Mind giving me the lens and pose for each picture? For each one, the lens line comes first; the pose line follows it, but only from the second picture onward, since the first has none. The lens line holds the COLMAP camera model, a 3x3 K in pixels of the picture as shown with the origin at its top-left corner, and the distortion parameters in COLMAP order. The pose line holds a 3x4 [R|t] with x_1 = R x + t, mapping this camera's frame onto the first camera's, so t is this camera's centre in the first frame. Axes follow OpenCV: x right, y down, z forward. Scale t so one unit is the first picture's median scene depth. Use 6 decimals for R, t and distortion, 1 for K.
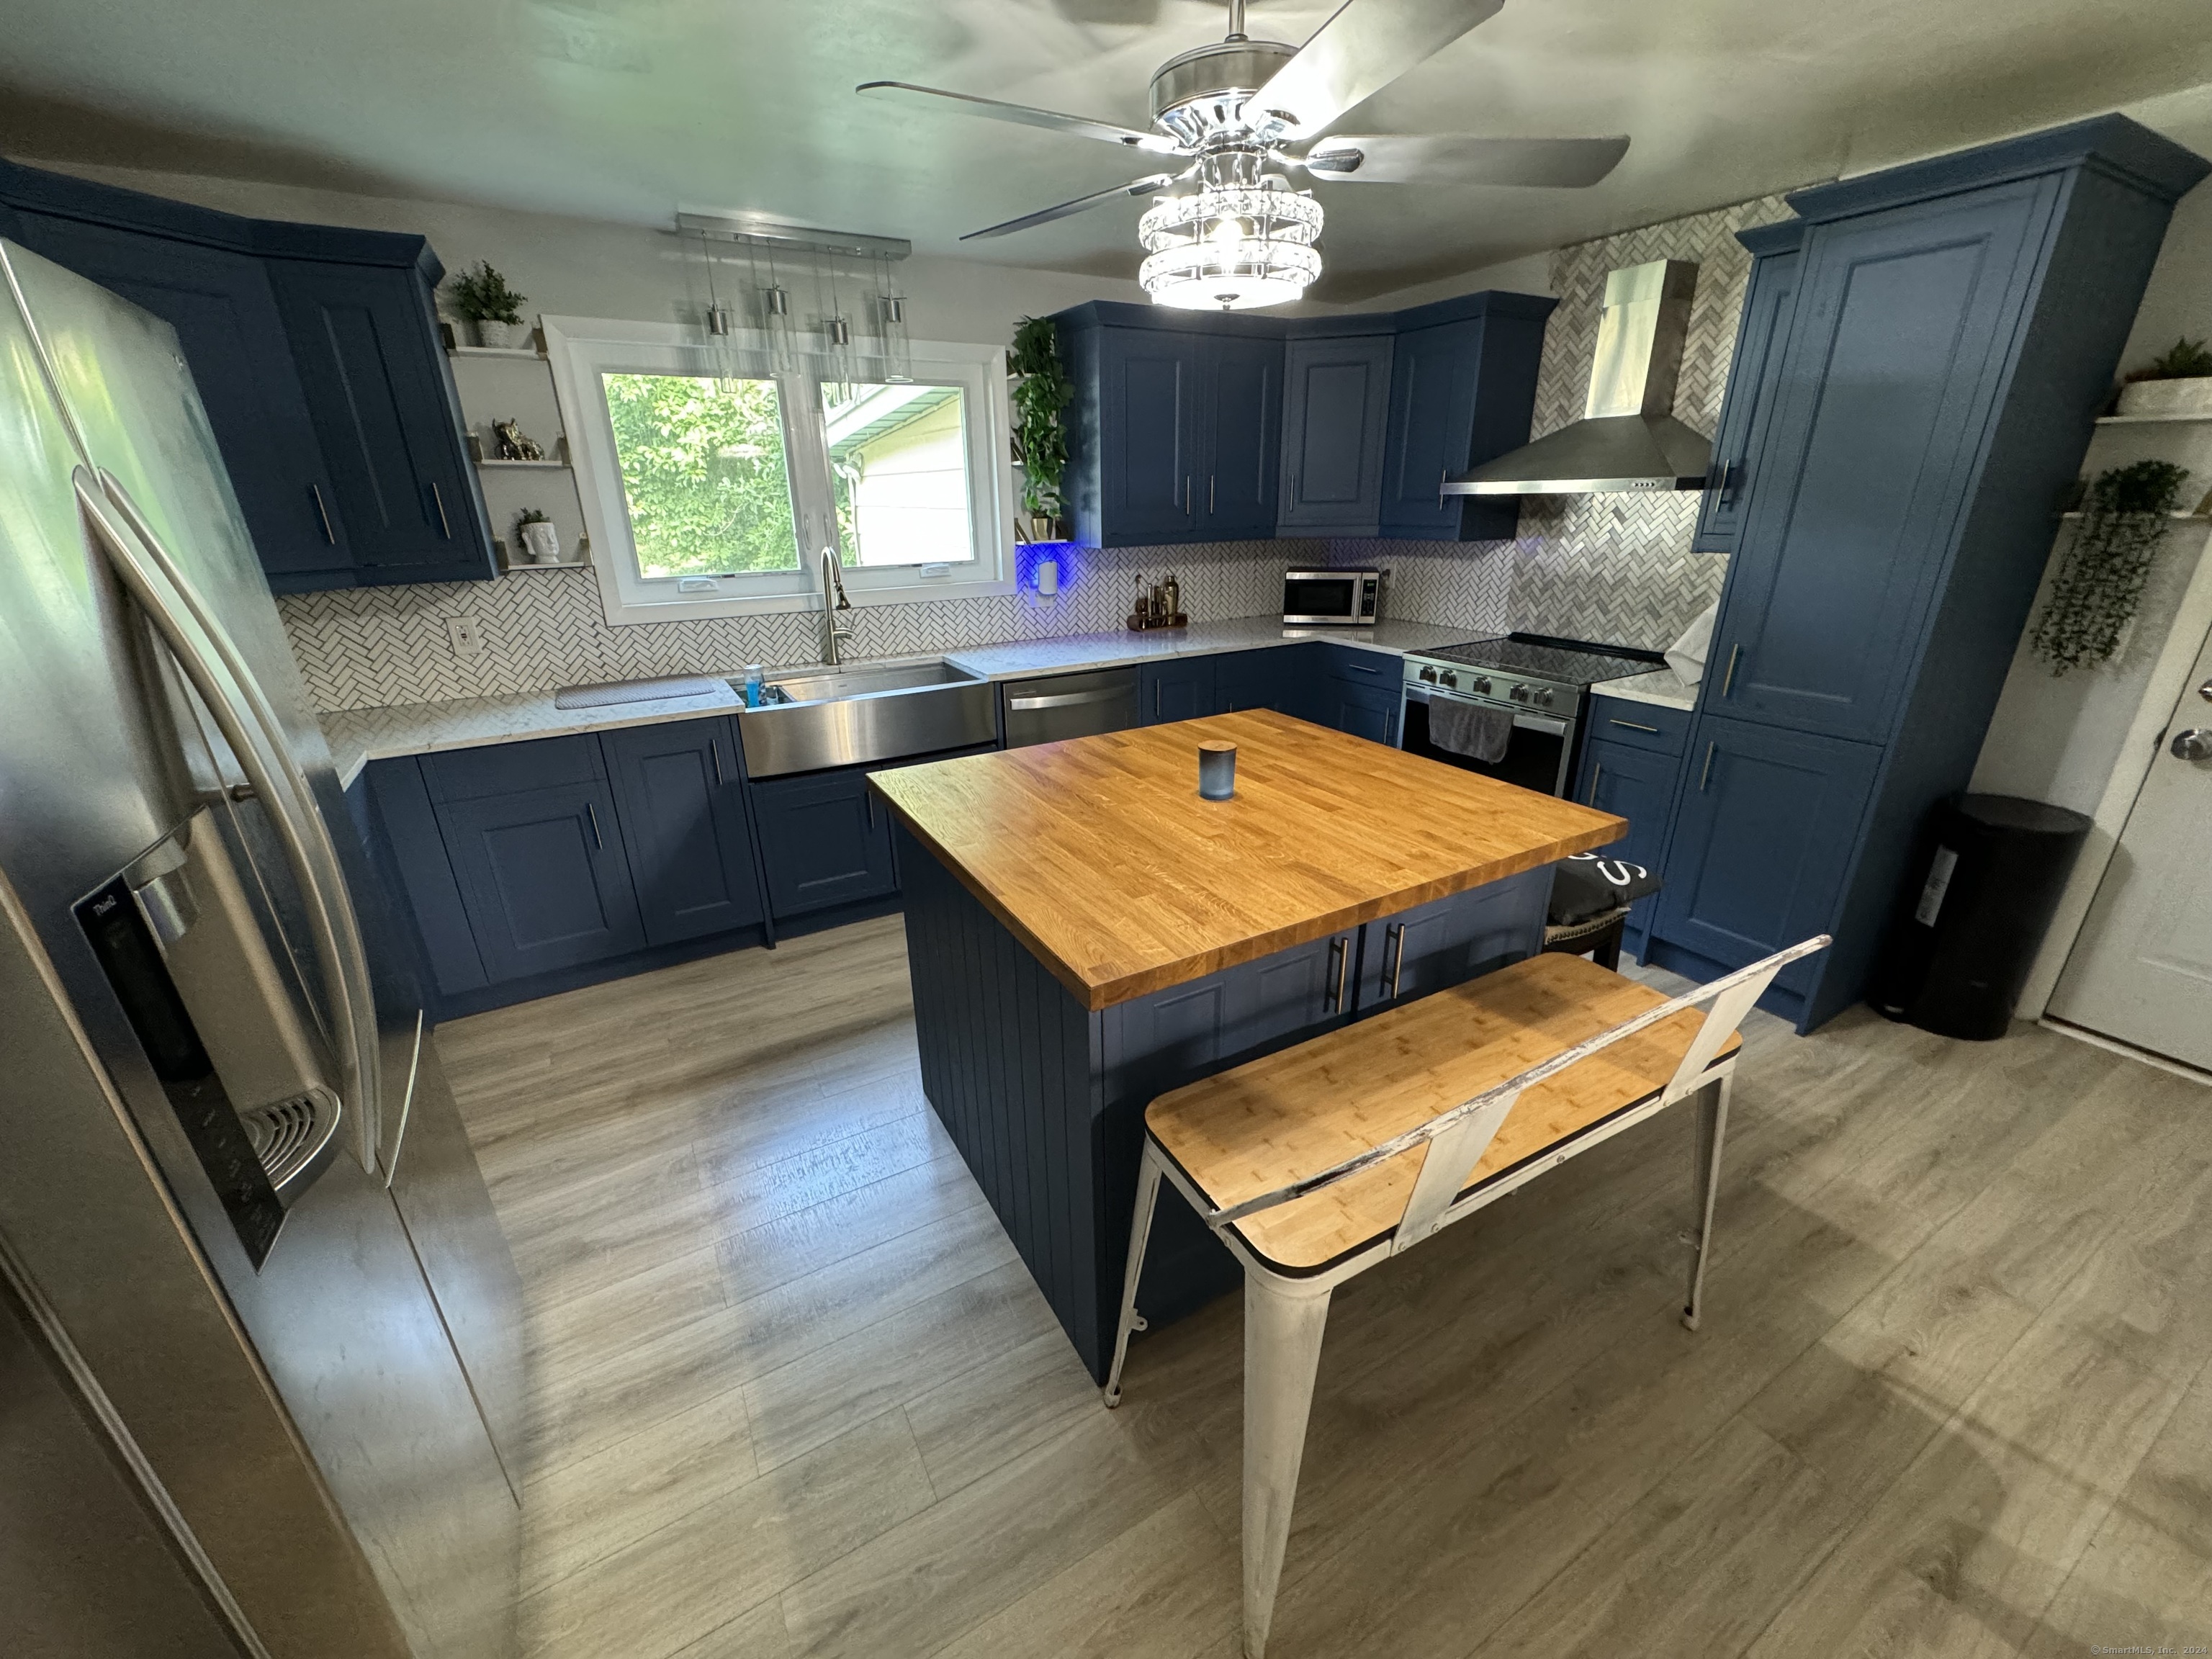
lens RADIAL K [[877.6, 0, 1106.0], [0, 877.6, 829.5], [0, 0, 1]] dist [-0.001579, 0.000389]
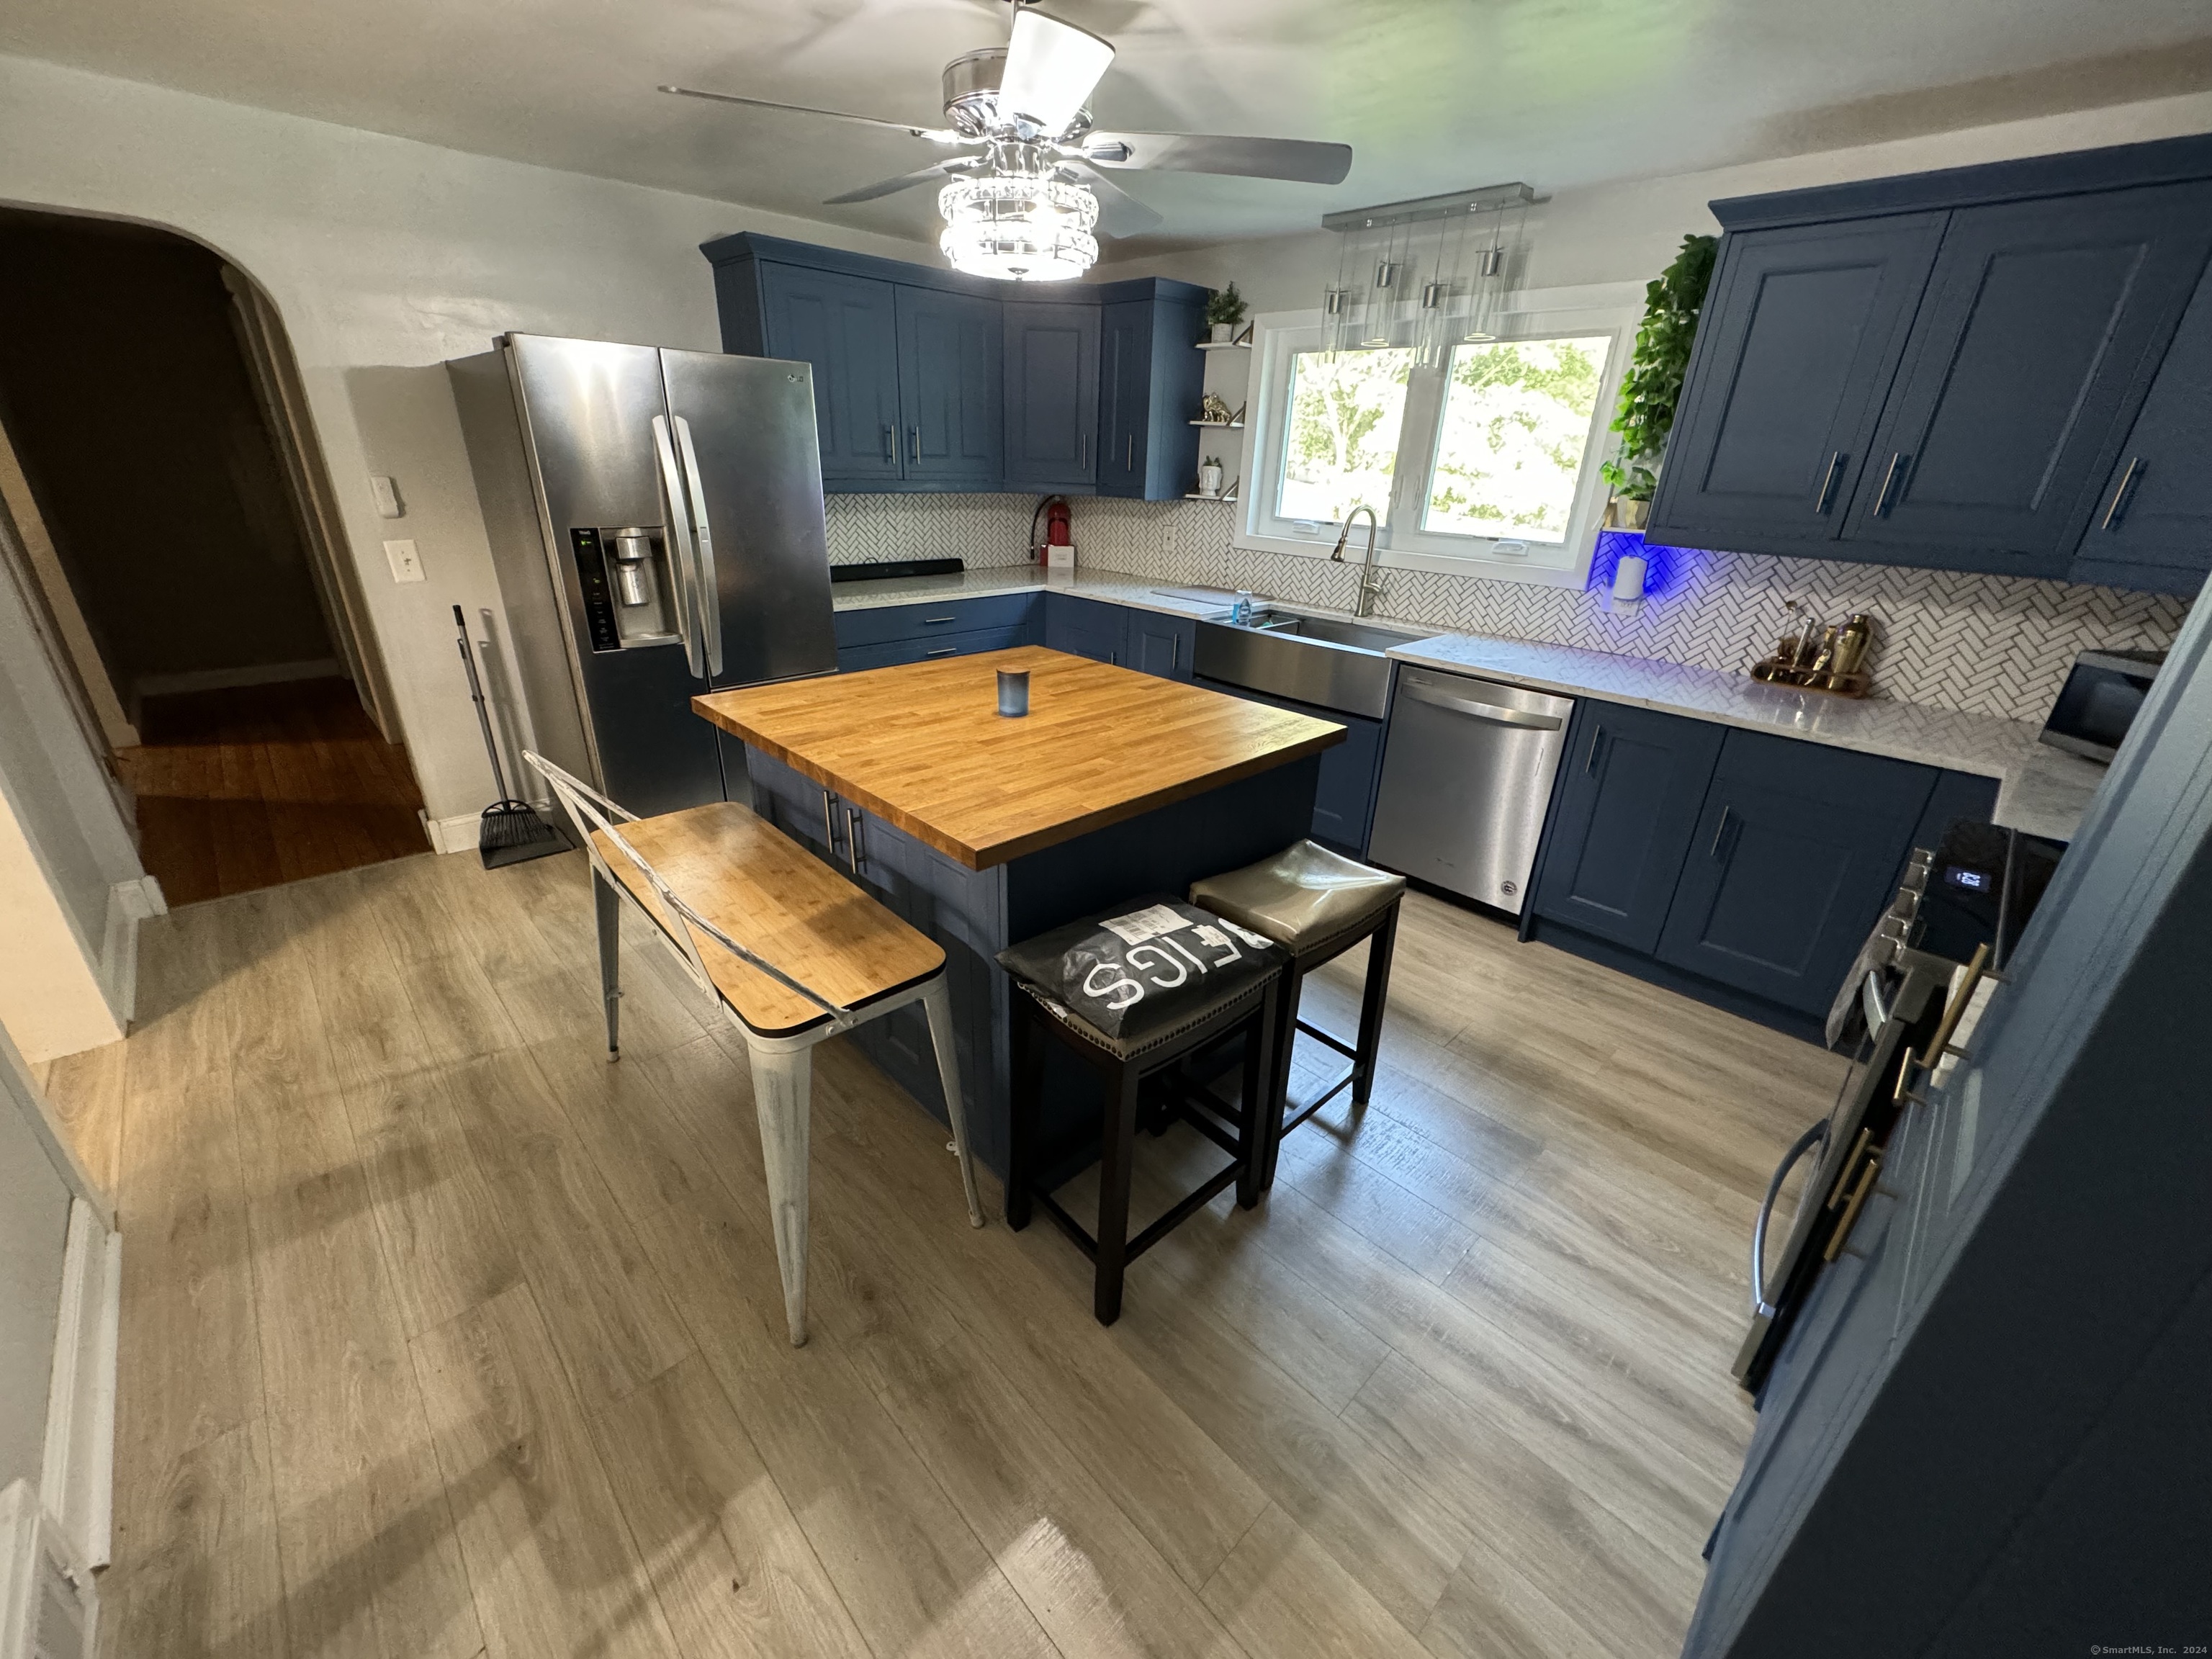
lens RADIAL K [[877.6, 0, 1106.0], [0, 877.6, 829.5], [0, 0, 1]] dist [-0.001579, 0.000389]
pose [[0.249797, 0.408215, -0.878044, 0.728787], [-0.384682, 0.873998, 0.296895, -0.174735], [0.888606, 0.263605, 0.375355, 0.427162]]
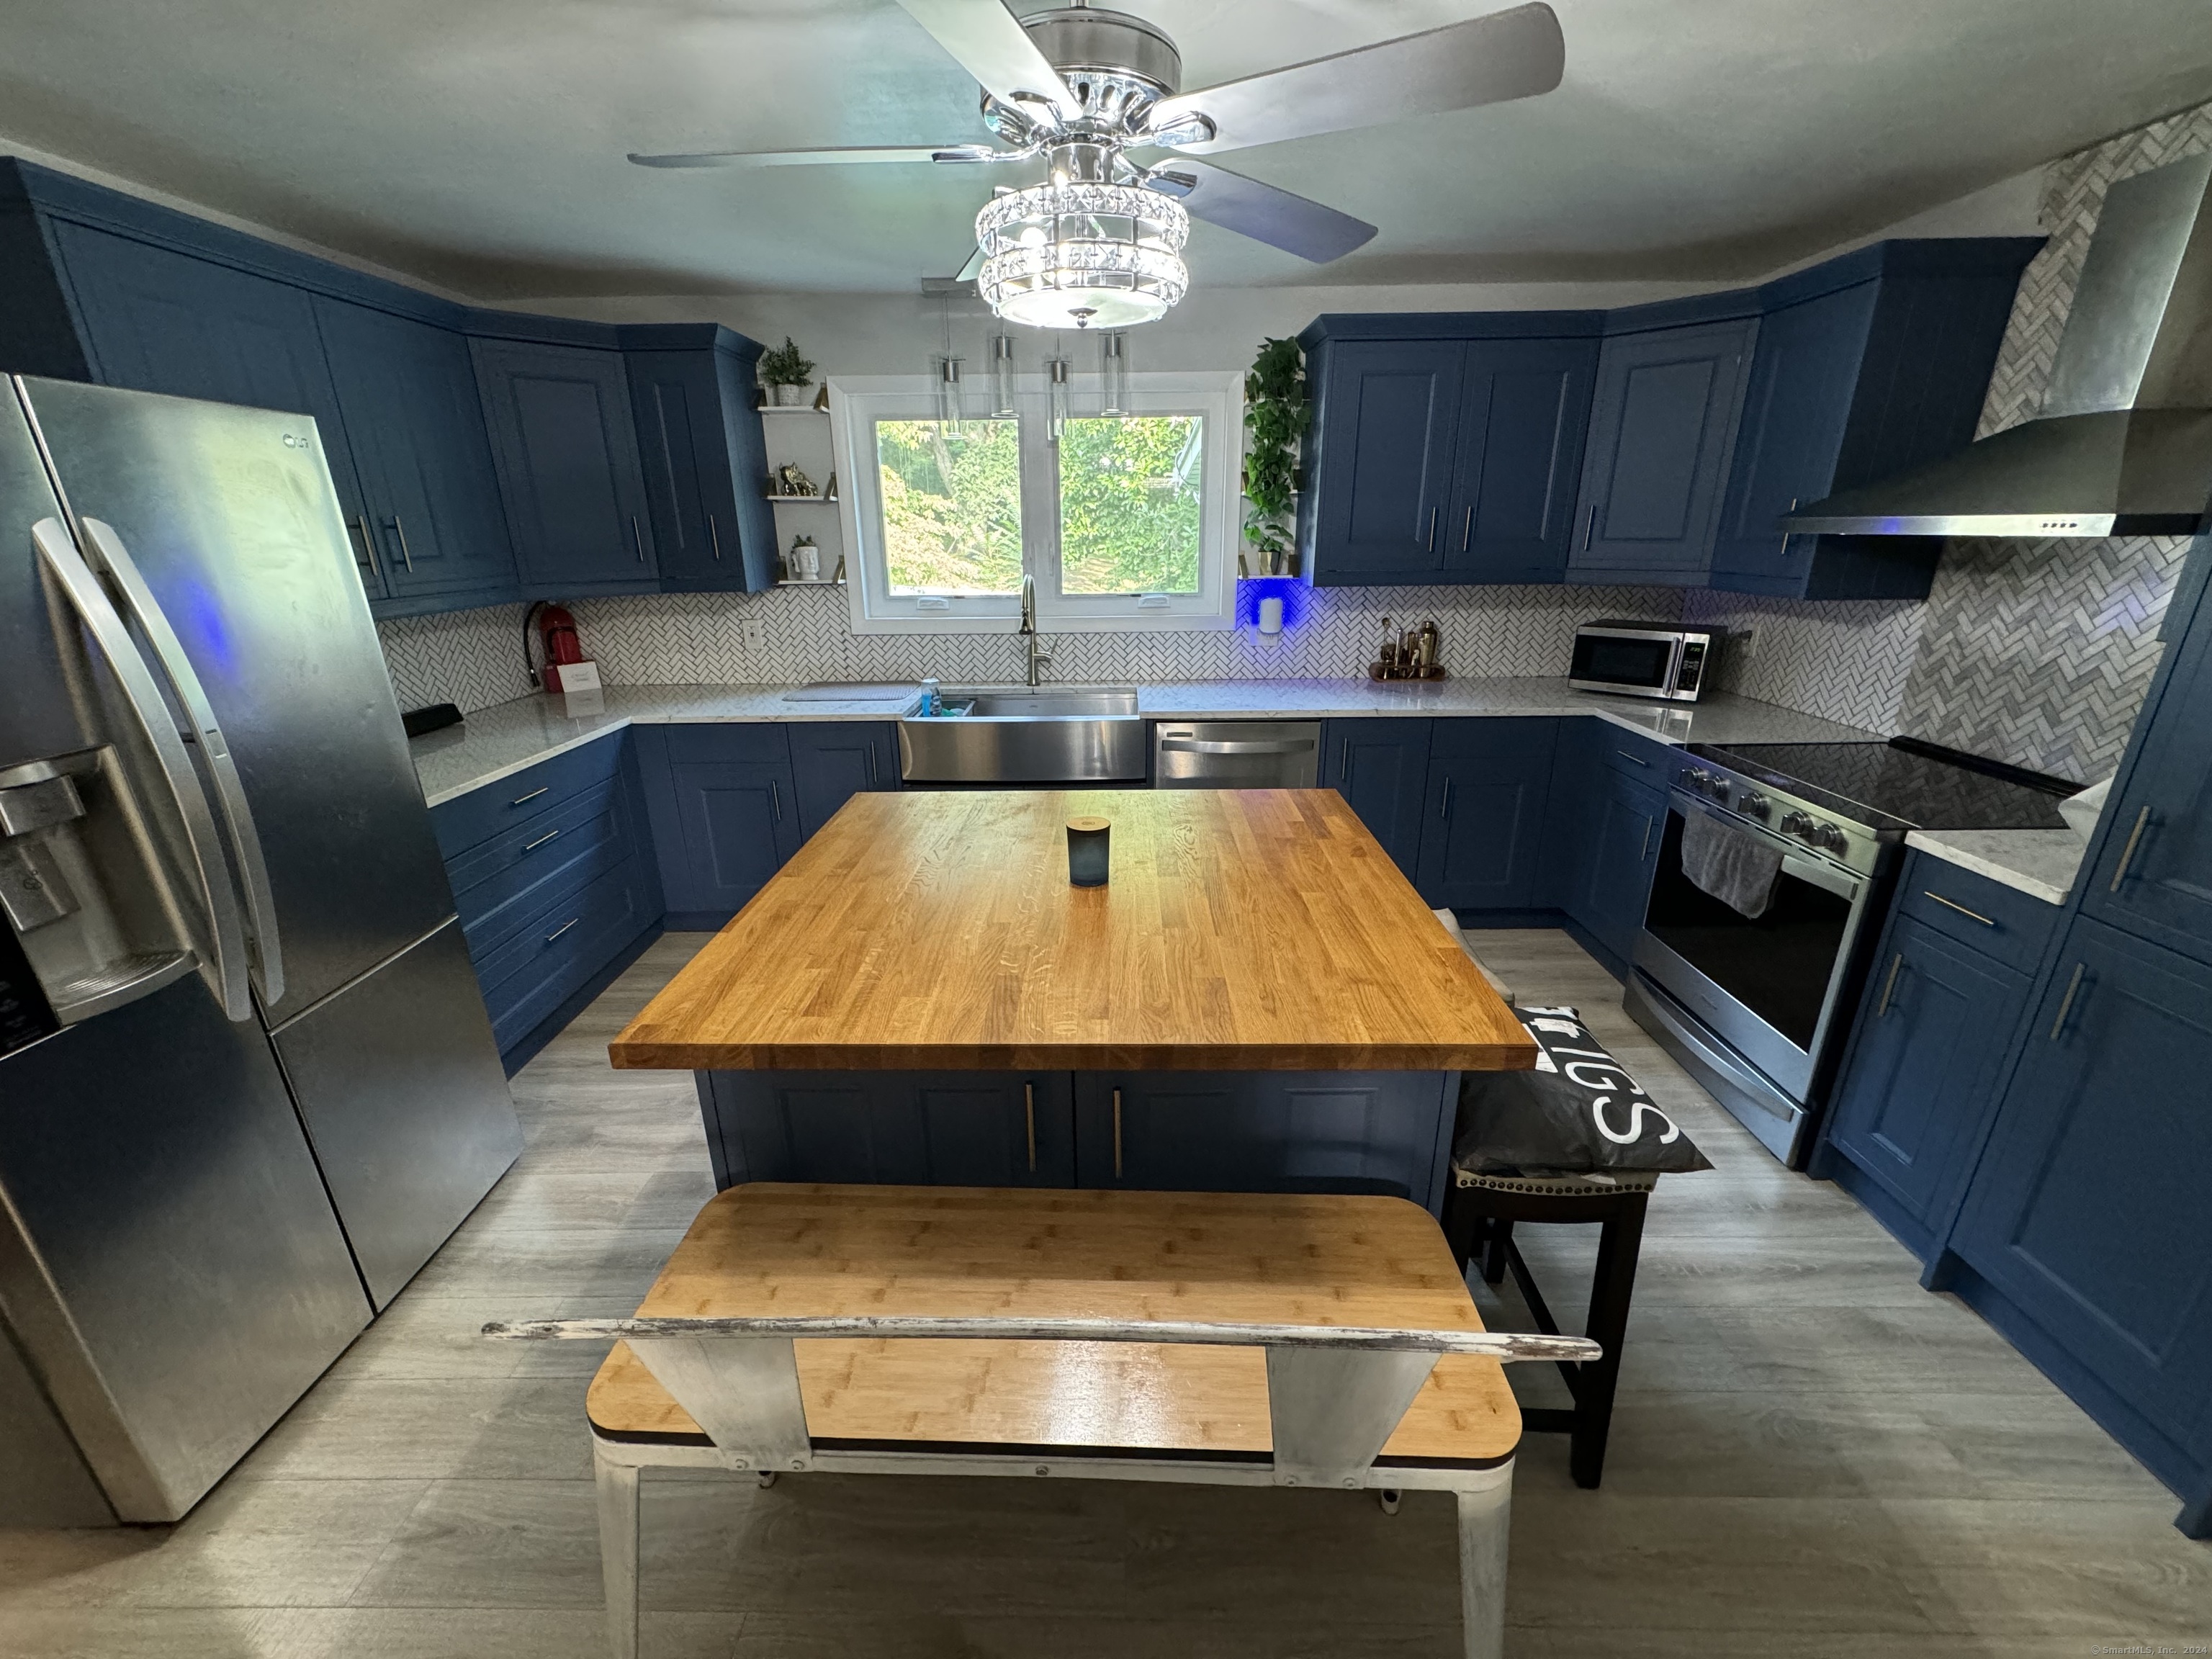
lens RADIAL K [[877.6, 0, 1106.0], [0, 877.6, 829.5], [0, 0, 1]] dist [-0.001579, 0.000389]
pose [[0.860553, 0.176123, -0.477942, 0.326615], [-0.187073, 0.982027, 0.025047, -0.067182], [0.473763, 0.067856, 0.878034, 0.144130]]
